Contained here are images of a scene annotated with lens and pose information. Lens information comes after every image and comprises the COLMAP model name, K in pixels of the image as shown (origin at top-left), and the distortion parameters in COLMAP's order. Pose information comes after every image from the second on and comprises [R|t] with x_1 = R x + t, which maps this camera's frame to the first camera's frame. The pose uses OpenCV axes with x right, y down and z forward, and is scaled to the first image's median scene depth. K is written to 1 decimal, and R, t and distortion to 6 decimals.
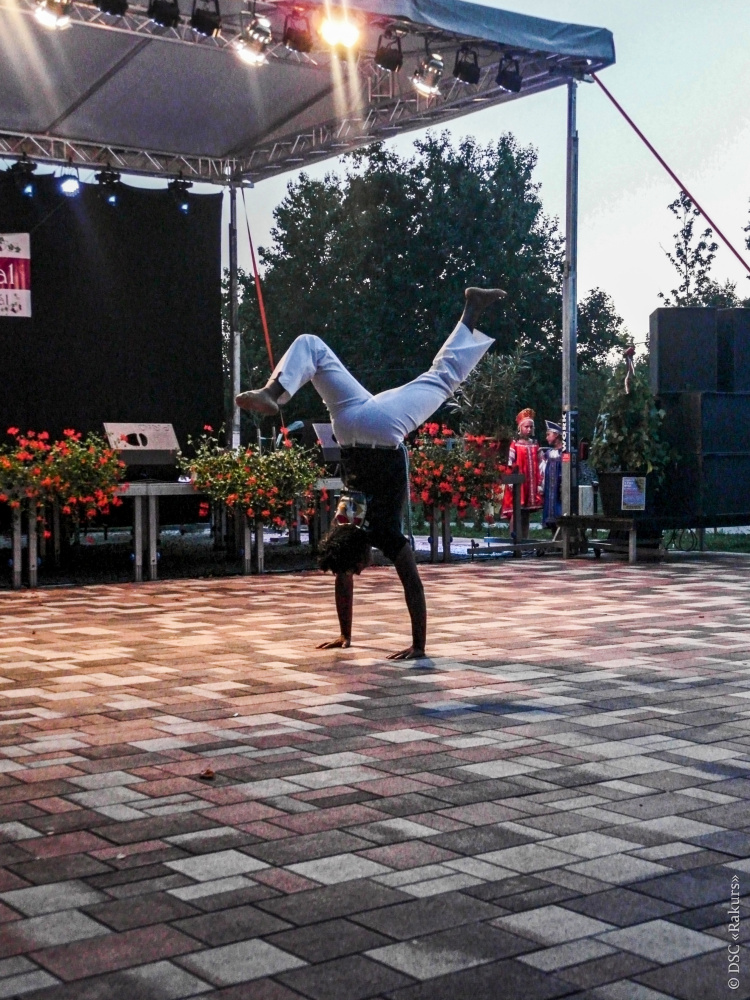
lens RADIAL K [[1516.5, 0, 375.6], [0, 1516.5, 509.6], [0, 0, 1]] dist [0.048879, 0.165815]
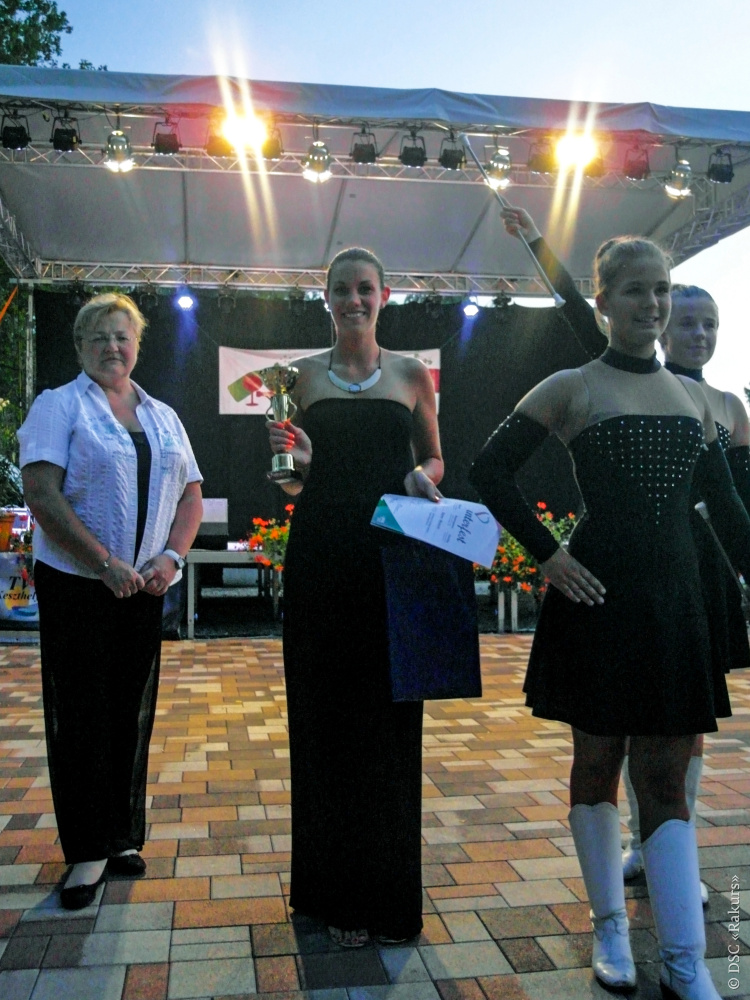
lens RADIAL K [[1144.5, 0, 375.0], [0, 1144.5, 500.0], [0, 0, 1]] dist [-0.019581, -0.007137]
pose [[0.873240, -0.004349, -0.487271, 0.232161], [-0.023246, 0.998450, -0.050571, -0.010076], [0.486736, 0.055488, 0.871785, 0.189212]]
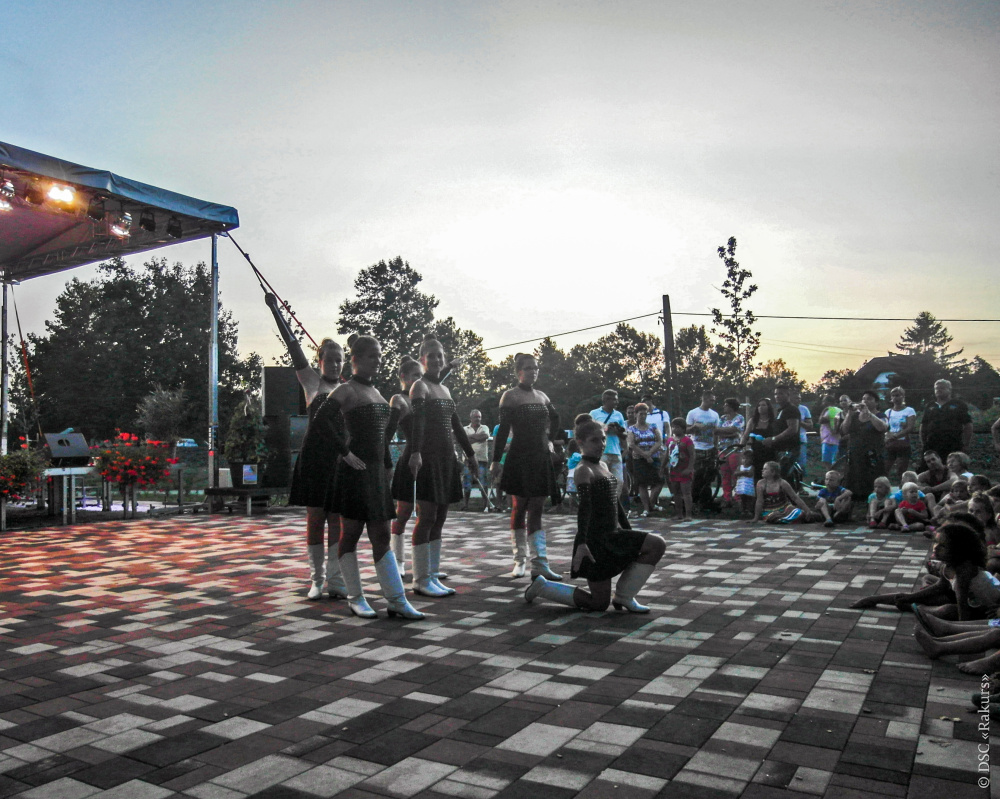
lens RADIAL K [[845.4, 0, 497.2], [0, 845.4, 415.6], [0, 0, 1]] dist [-0.089422, 0.045274]
pose [[0.920127, 0.005457, 0.391581, 0.055968], [0.021957, 0.997611, -0.065496, -0.008586], [-0.391003, 0.068862, 0.917810, 0.024789]]
